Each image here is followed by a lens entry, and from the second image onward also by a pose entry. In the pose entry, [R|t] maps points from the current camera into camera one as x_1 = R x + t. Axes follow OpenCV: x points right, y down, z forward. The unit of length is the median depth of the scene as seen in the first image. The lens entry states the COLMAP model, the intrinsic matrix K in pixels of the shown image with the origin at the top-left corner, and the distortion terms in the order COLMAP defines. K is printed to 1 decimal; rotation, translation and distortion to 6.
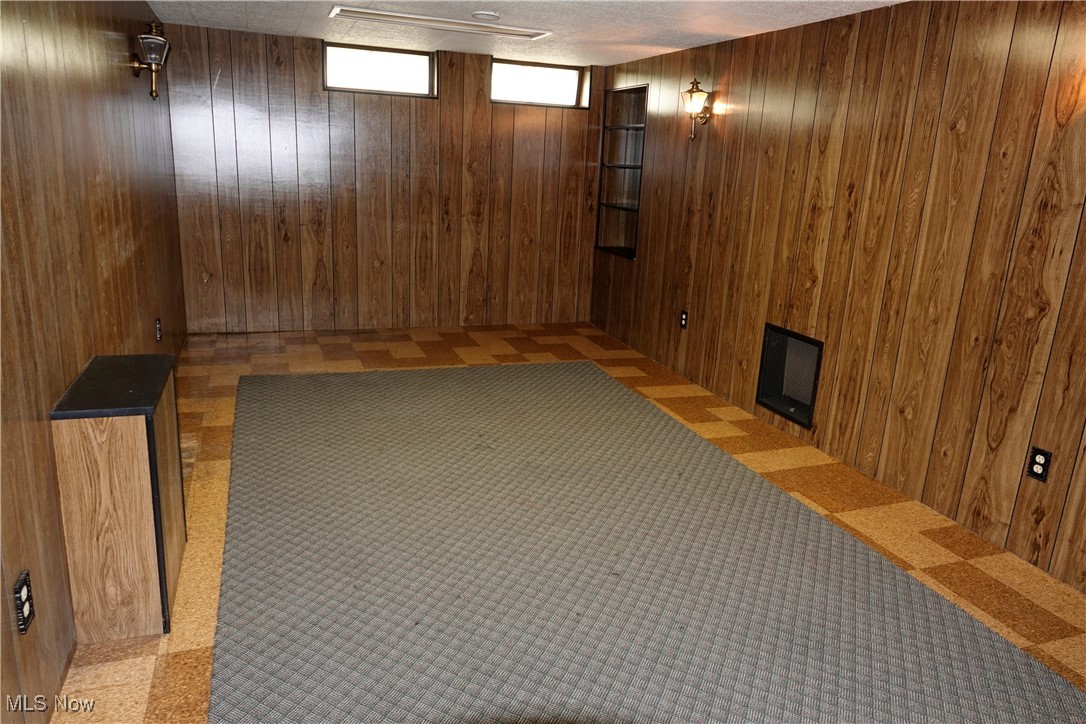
lens RADIAL K [[753.9, 0, 548.0], [0, 753.9, 363.4], [0, 0, 1]] dist [-0.001090, -0.003558]
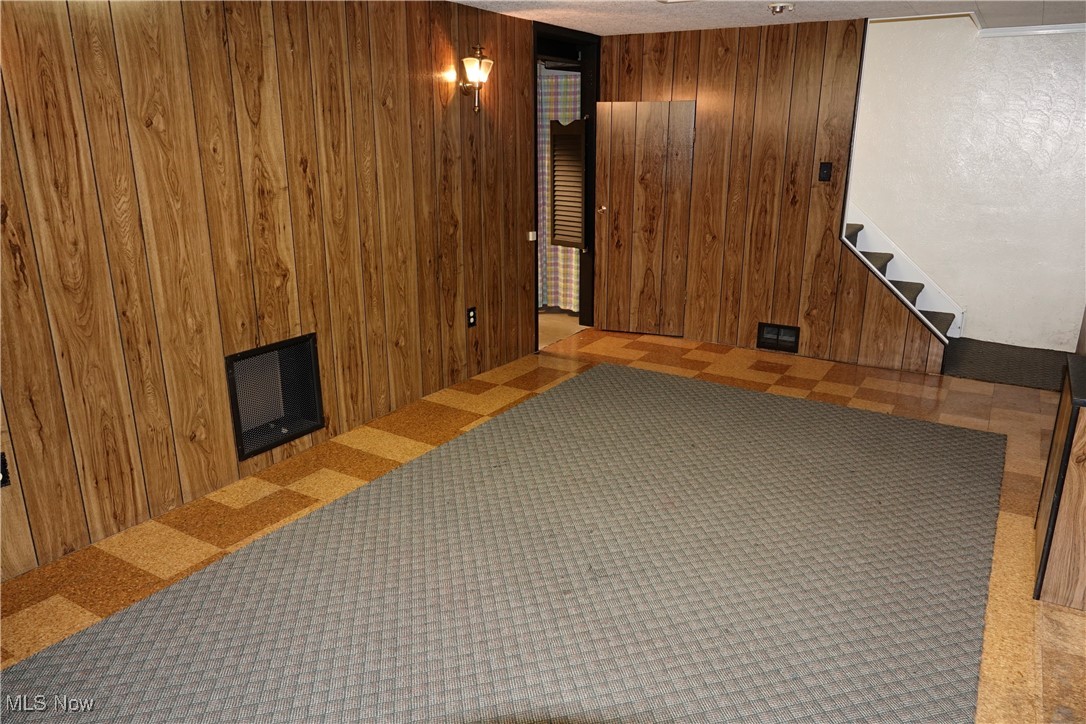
lens RADIAL K [[753.9, 0, 542.6], [0, 753.9, 363.4], [0, 0, 1]] dist [-0.001090, -0.003558]
pose [[-0.610052, -0.274691, 0.743224, -0.531781], [0.178791, 0.866074, 0.466851, -0.399503], [-0.771926, 0.417685, -0.479238, 1.320027]]
